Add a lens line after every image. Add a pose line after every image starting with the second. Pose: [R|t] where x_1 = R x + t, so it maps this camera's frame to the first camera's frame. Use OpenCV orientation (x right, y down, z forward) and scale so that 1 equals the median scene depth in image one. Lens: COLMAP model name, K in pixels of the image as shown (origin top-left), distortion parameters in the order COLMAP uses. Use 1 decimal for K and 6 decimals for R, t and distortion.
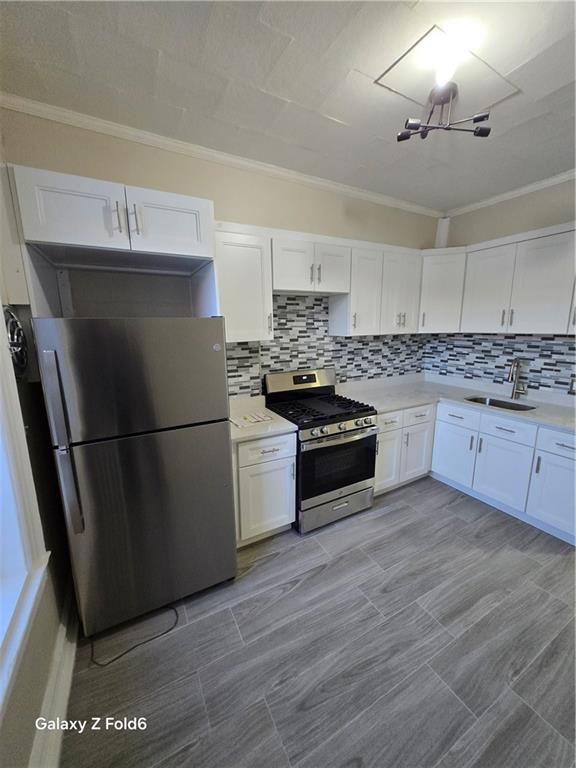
lens RADIAL K [[300.5, 0, 284.1], [0, 300.5, 386.6], [0, 0, 1]] dist [0.007293, -0.004586]
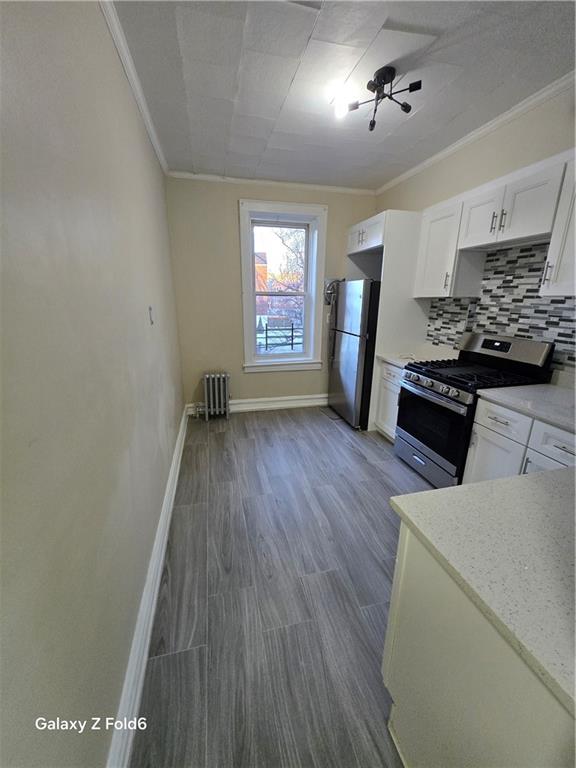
lens RADIAL K [[300.5, 0, 284.1], [0, 300.5, 386.6], [0, 0, 1]] dist [0.007293, -0.004586]
pose [[-0.253610, 0.310533, -0.916106, 1.197995], [-0.168310, 0.918456, 0.357924, -0.142768], [0.952551, 0.244963, -0.180664, 0.666958]]
